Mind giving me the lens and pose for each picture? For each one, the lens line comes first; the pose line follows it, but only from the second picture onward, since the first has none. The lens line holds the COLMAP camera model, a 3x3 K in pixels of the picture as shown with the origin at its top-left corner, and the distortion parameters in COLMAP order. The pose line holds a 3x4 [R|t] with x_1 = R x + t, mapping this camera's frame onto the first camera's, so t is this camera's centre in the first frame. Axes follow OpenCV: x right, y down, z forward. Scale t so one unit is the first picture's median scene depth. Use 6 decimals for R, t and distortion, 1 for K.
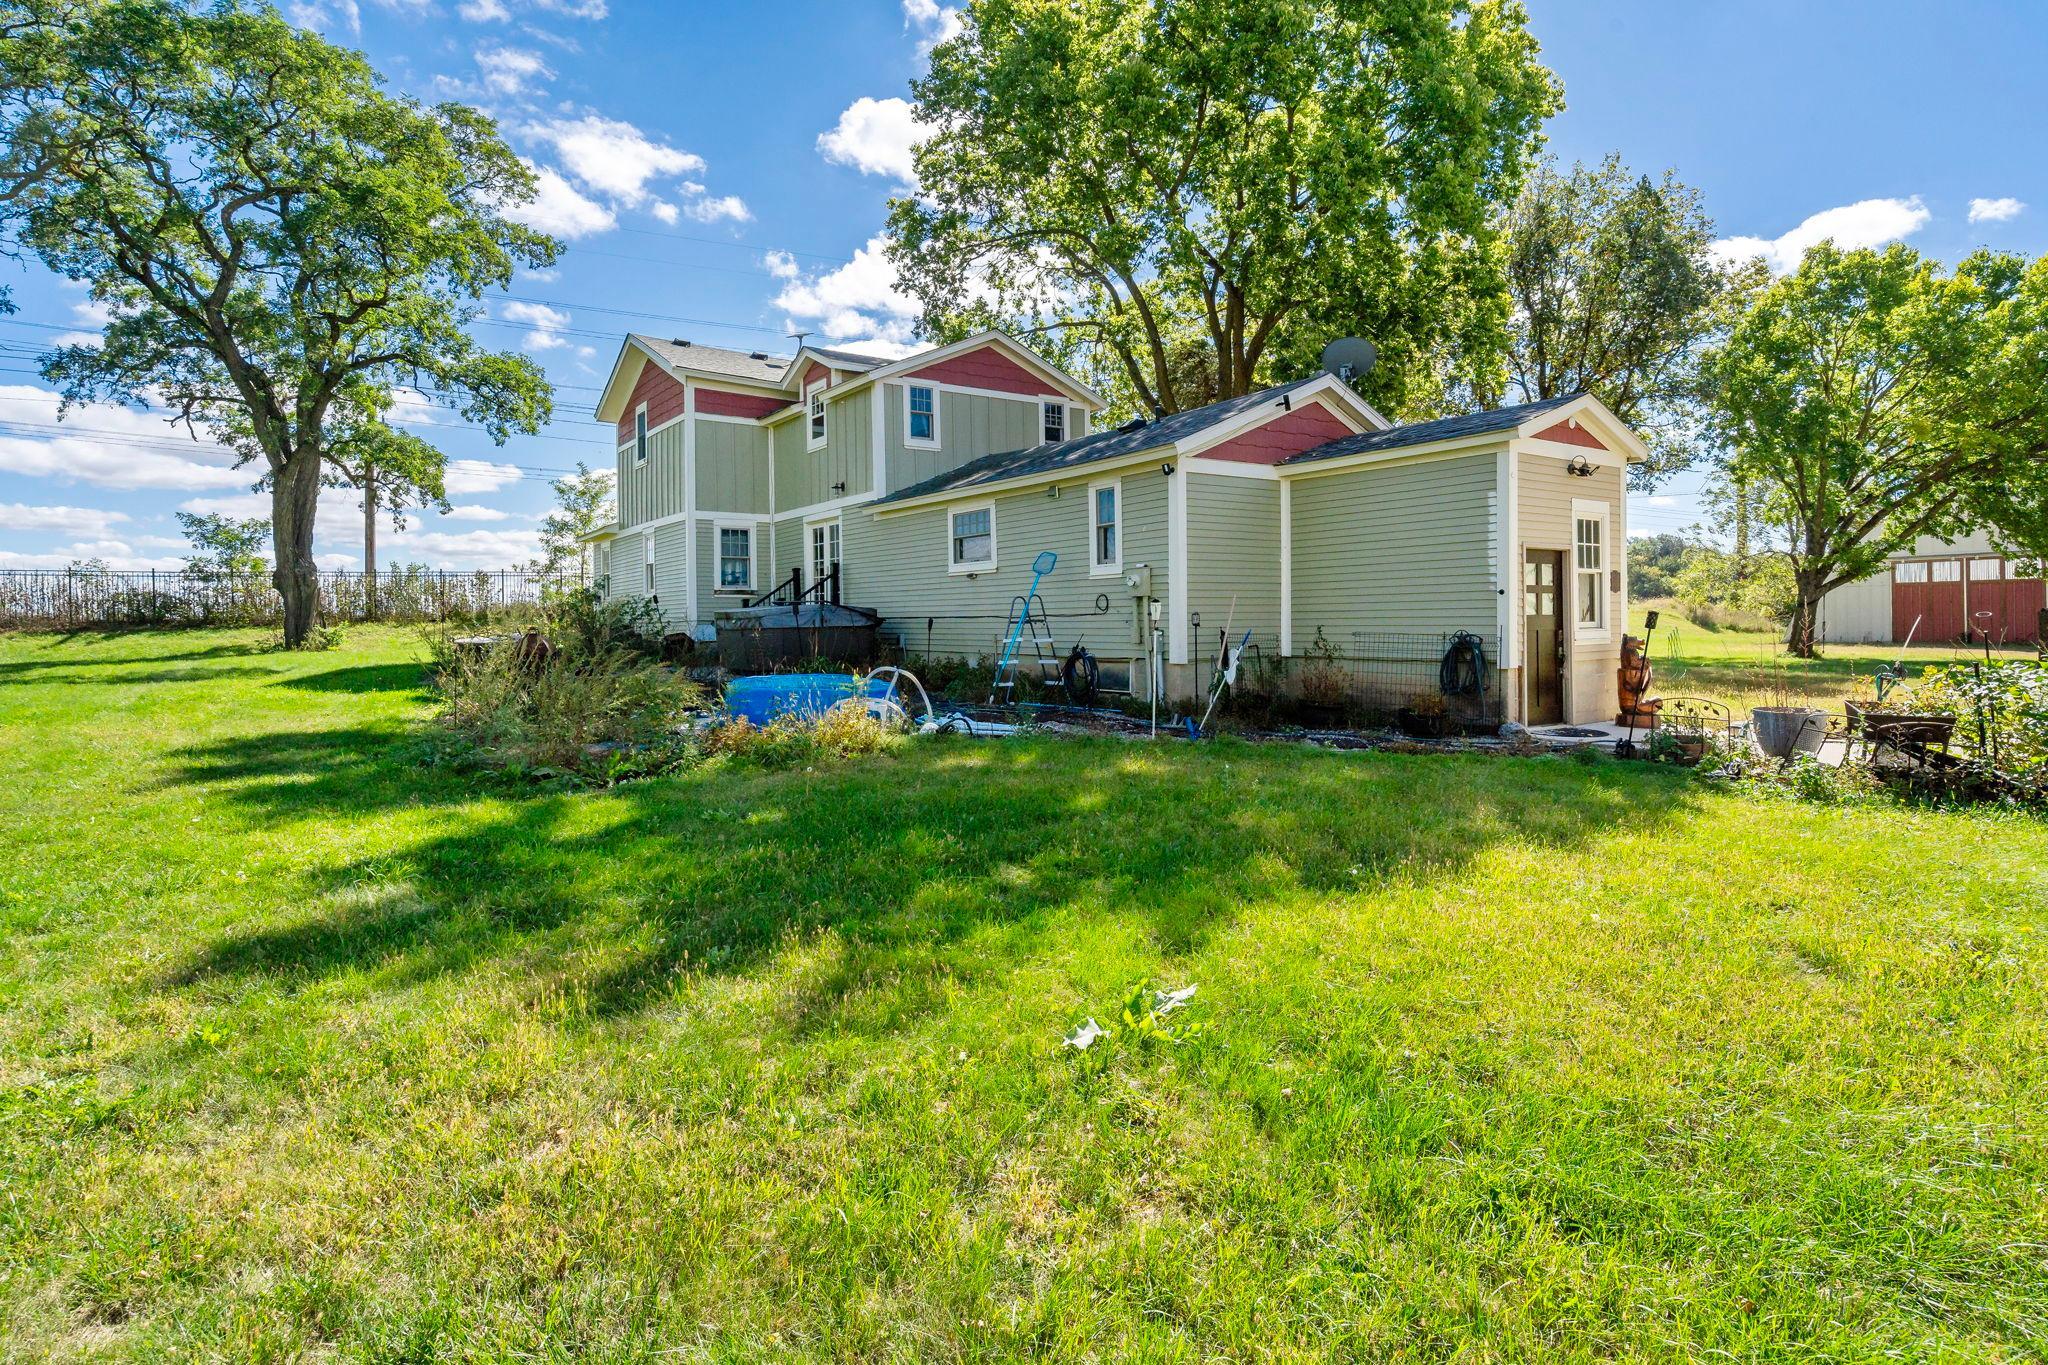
lens RADIAL K [[1037.5, 0, 1027.5], [0, 1037.5, 672.7], [0, 0, 1]] dist [0.001440, -0.001085]
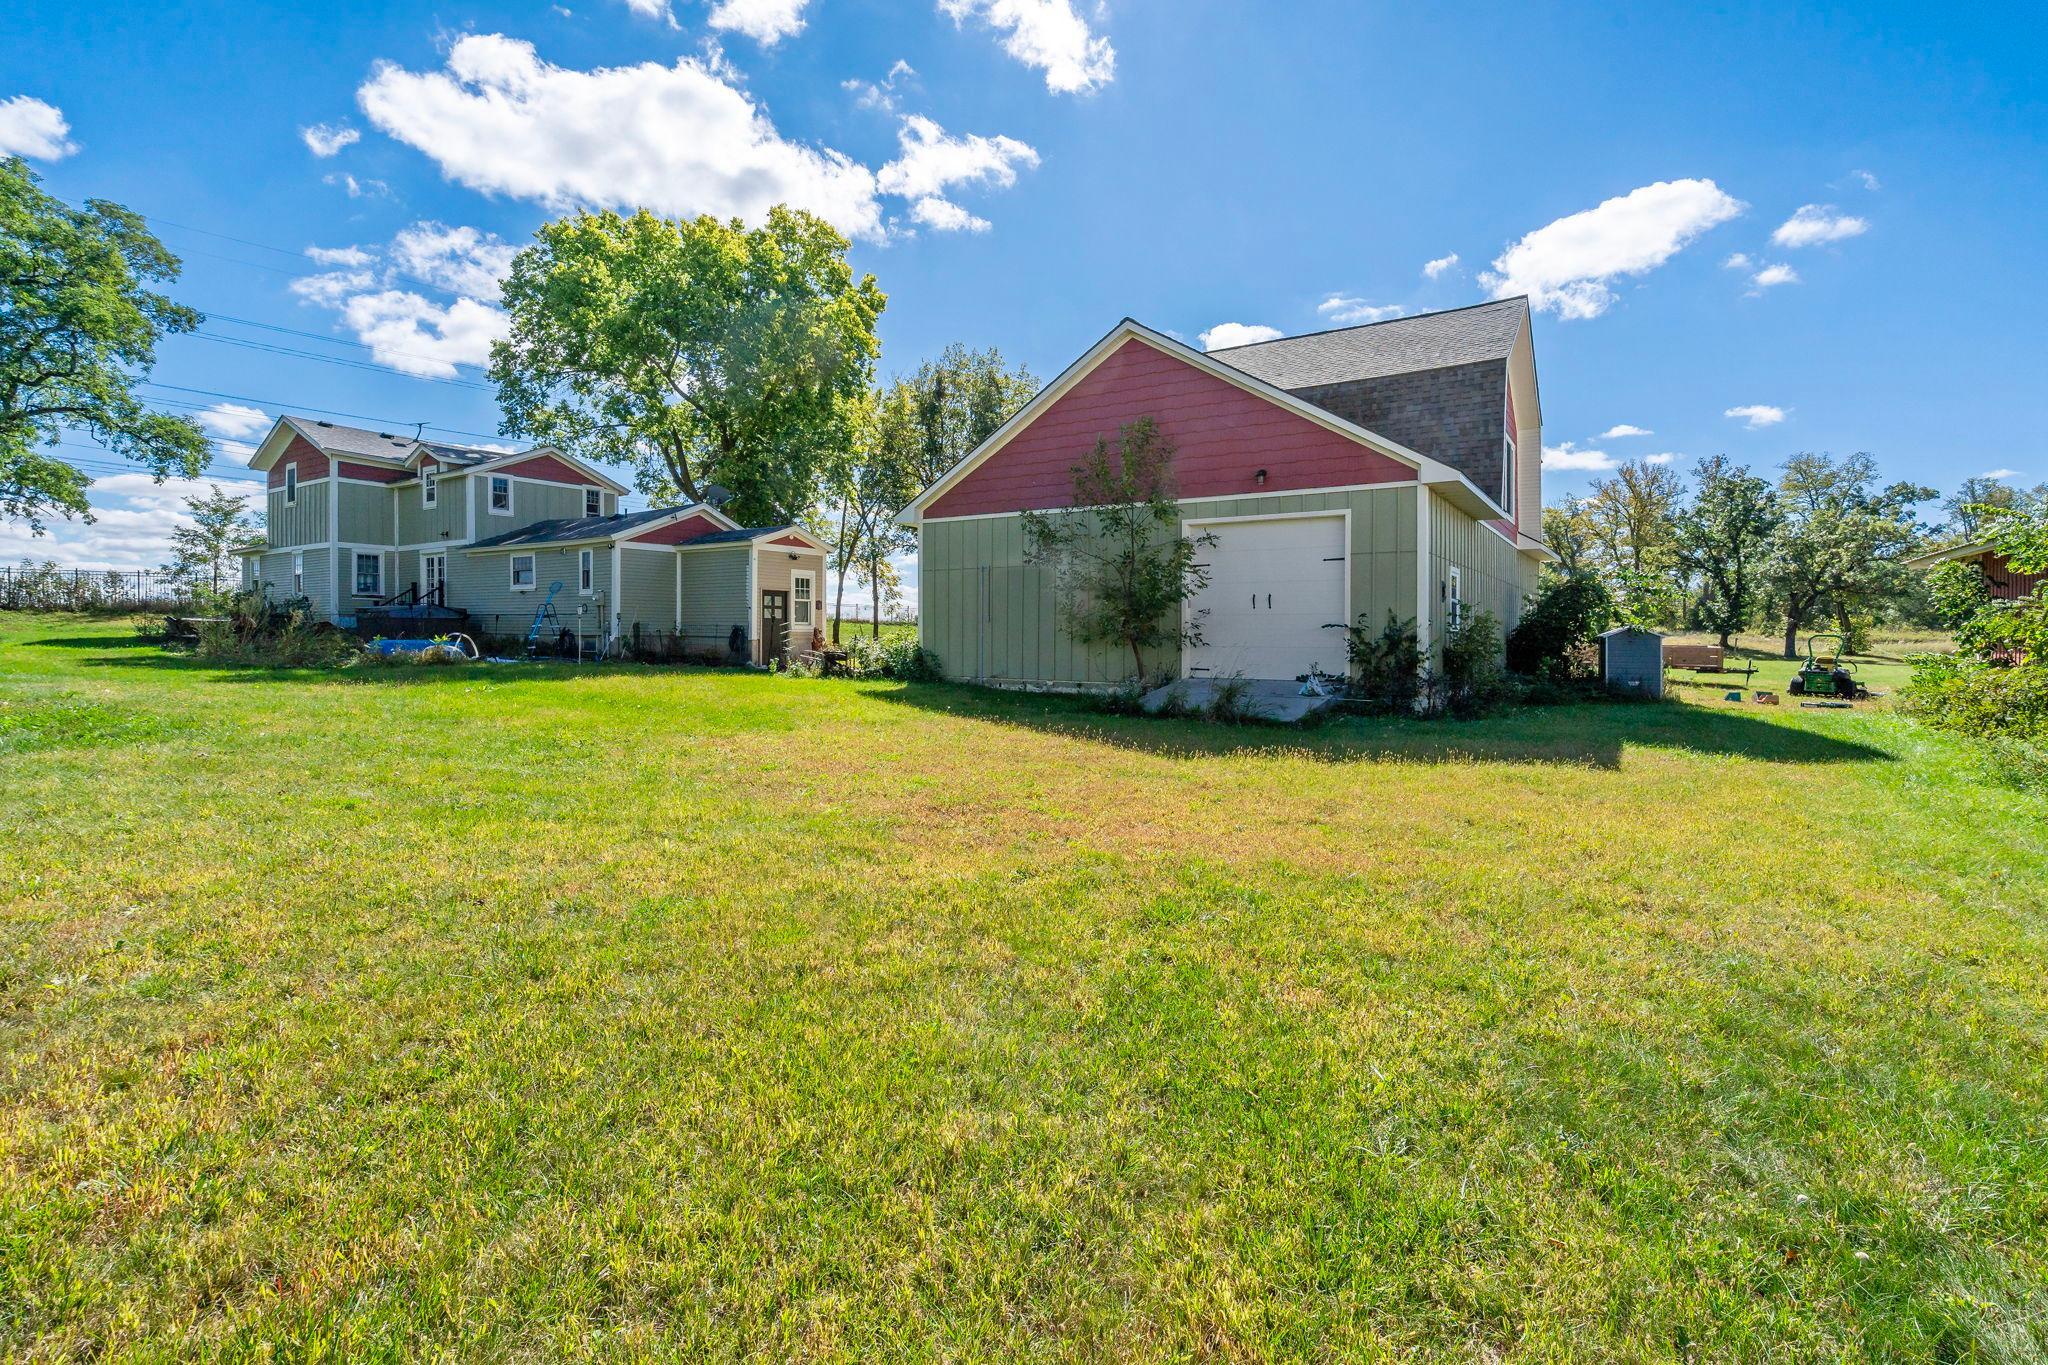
lens RADIAL K [[1037.5, 0, 1069.7], [0, 1037.5, 678.9], [0, 0, 1]] dist [0.001440, -0.001085]
pose [[0.943972, 0.009126, 0.329901, 0.201163], [-0.004415, 0.999877, -0.015028, 0.065540], [-0.329997, 0.012729, 0.943896, -0.824858]]
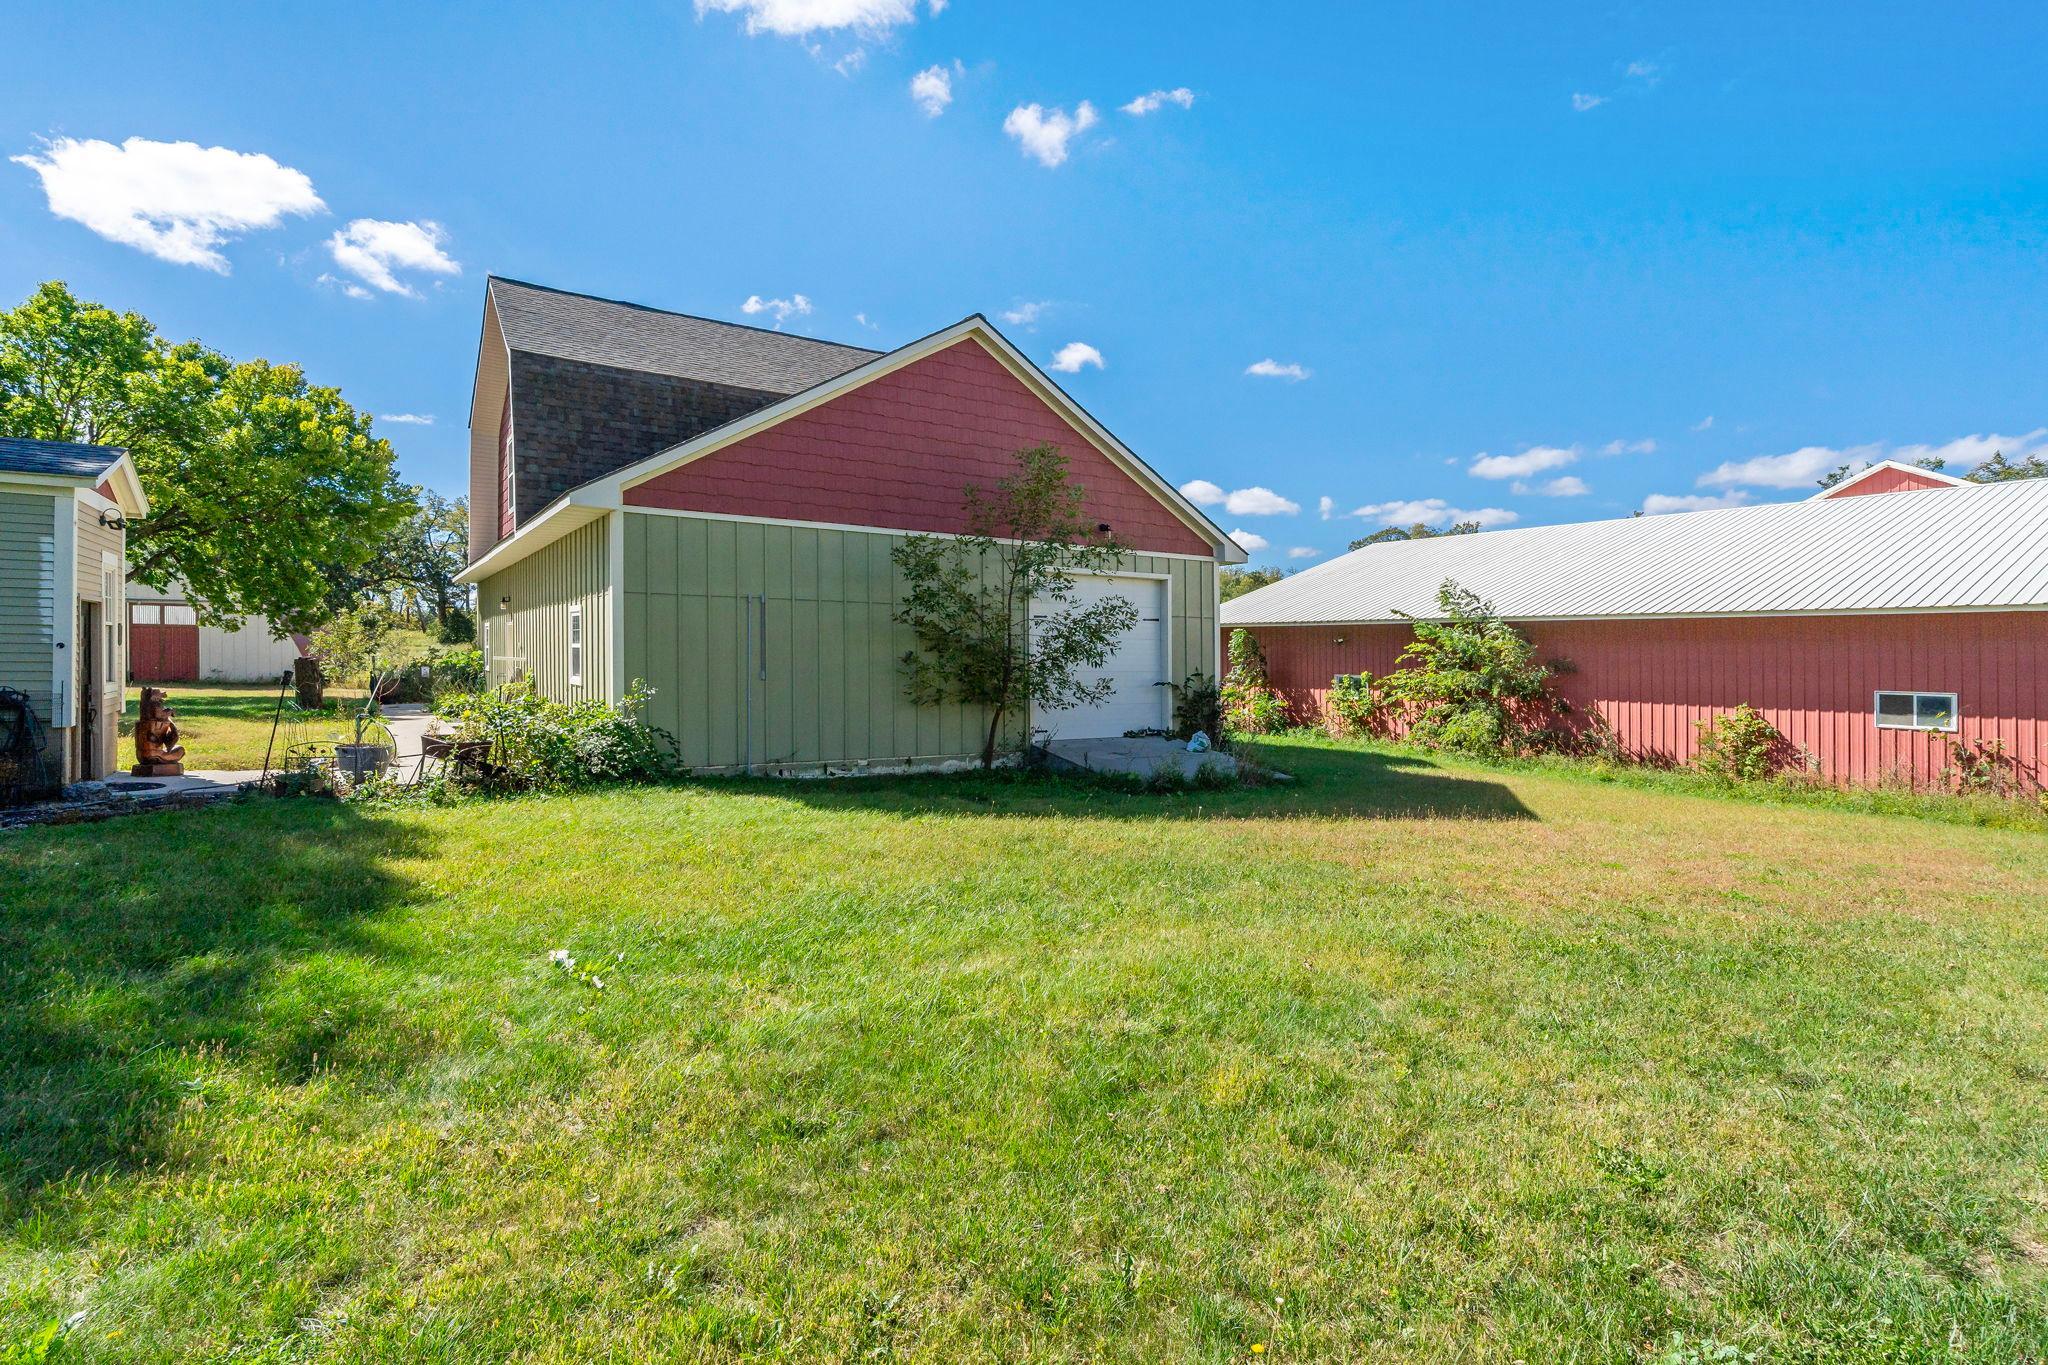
lens RADIAL K [[1037.5, 0, 1028.4], [0, 1037.5, 665.3], [0, 0, 1]] dist [0.001440, -0.001085]
pose [[0.044311, 0.001421, 0.999017, -0.254876], [0.035716, 0.999357, -0.003005, -0.014569], [-0.998379, 0.035815, 0.044232, 0.047968]]
